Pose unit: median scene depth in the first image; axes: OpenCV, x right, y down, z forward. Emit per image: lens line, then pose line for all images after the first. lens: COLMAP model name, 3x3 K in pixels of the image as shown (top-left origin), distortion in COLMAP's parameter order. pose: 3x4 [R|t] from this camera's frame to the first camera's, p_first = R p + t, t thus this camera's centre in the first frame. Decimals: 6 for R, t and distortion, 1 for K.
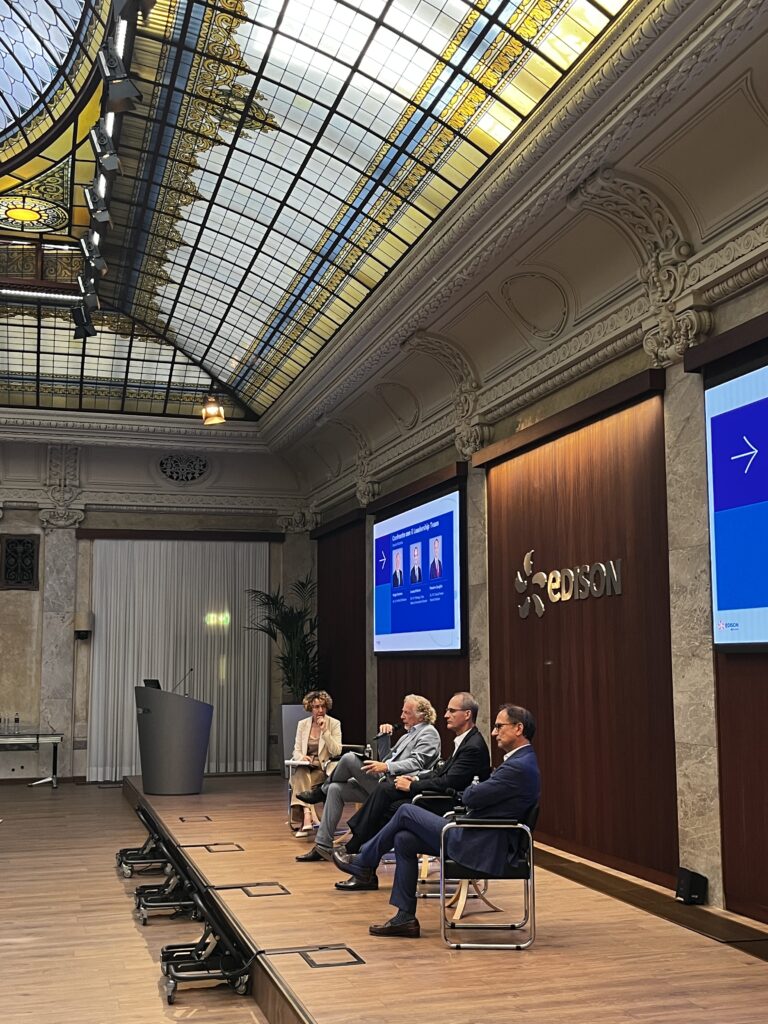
lens RADIAL K [[1103.0, 0, 377.7], [0, 1103.0, 517.4], [0, 0, 1]] dist [-0.133608, 0.000000]
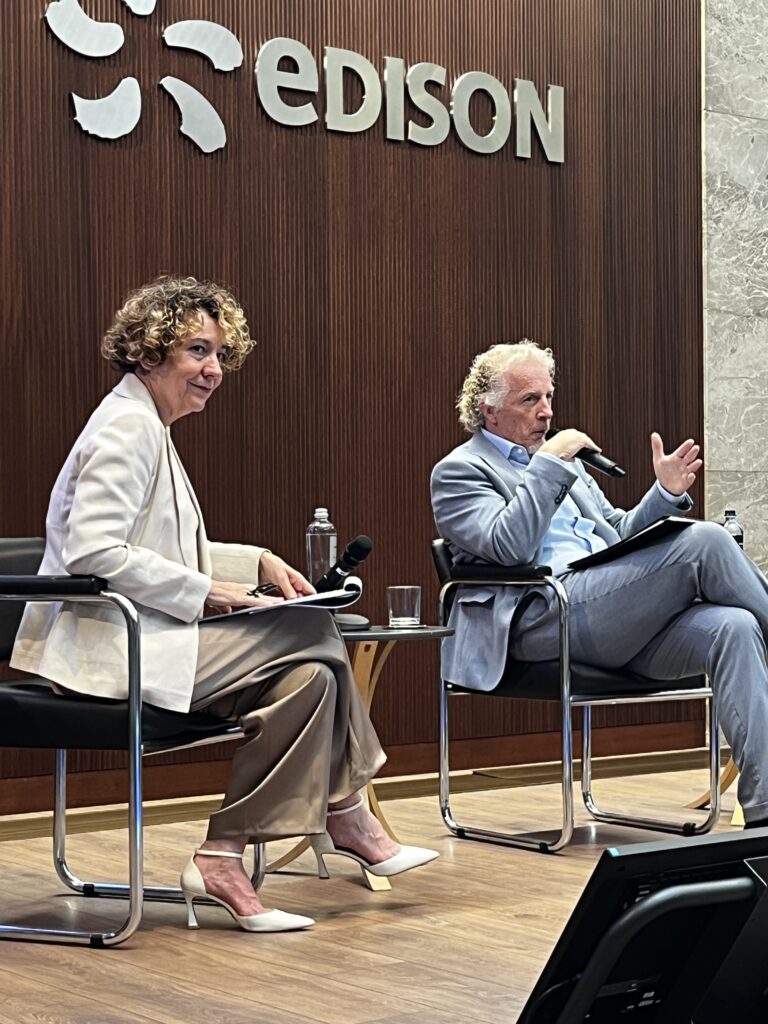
lens RADIAL K [[2059.4, 0, 386.8], [0, 2059.4, 508.6], [0, 0, 1]] dist [0.155480, 0.000000]
pose [[-0.350225, 0.012739, 0.936579, -0.633027], [-0.115234, 0.991726, -0.056580, 0.303934], [-0.929550, -0.127741, -0.345860, 1.510370]]
